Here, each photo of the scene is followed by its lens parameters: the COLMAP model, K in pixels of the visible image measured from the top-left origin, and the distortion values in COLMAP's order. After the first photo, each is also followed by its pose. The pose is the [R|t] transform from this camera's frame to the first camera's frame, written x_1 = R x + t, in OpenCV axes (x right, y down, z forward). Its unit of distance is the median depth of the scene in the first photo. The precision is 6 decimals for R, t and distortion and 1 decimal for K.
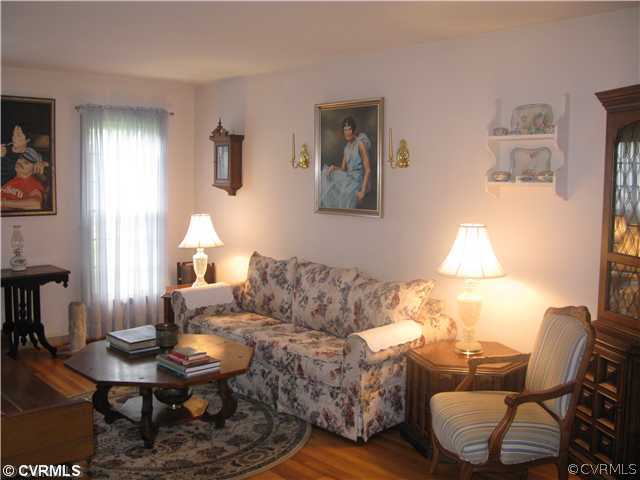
lens RADIAL K [[664.7, 0, 317.9], [0, 664.7, 236.8], [0, 0, 1]] dist [-0.104767, 0.000000]
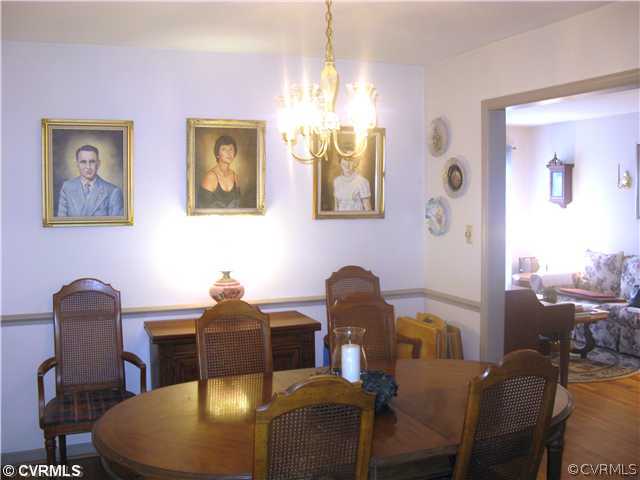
lens RADIAL K [[664.7, 0, 322.0], [0, 664.7, 240.1], [0, 0, 1]] dist [-0.104767, 0.000000]
pose [[0.942926, 0.012327, -0.332773, -0.184168], [-0.020252, 0.999588, -0.020358, 0.049525], [0.332385, 0.025935, 0.942787, -0.526940]]
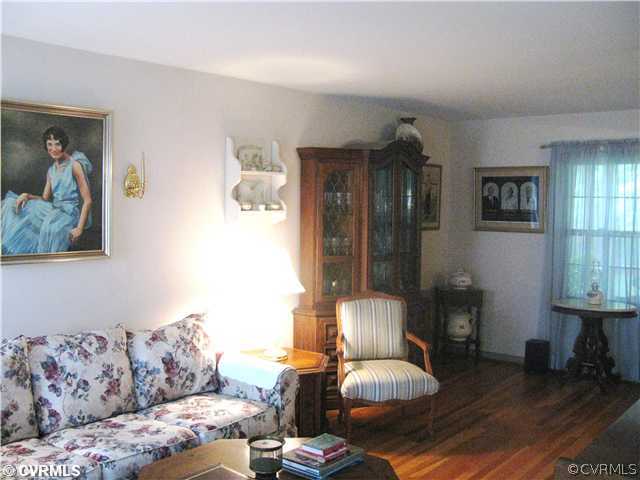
lens RADIAL K [[664.7, 0, 319.7], [0, 664.7, 241.7], [0, 0, 1]] dist [-0.104767, 0.000000]
pose [[-0.125499, -0.078305, 0.988999, -0.714867], [0.074456, 0.993325, 0.088095, -0.097866], [-0.989296, 0.084693, -0.118831, 0.813338]]
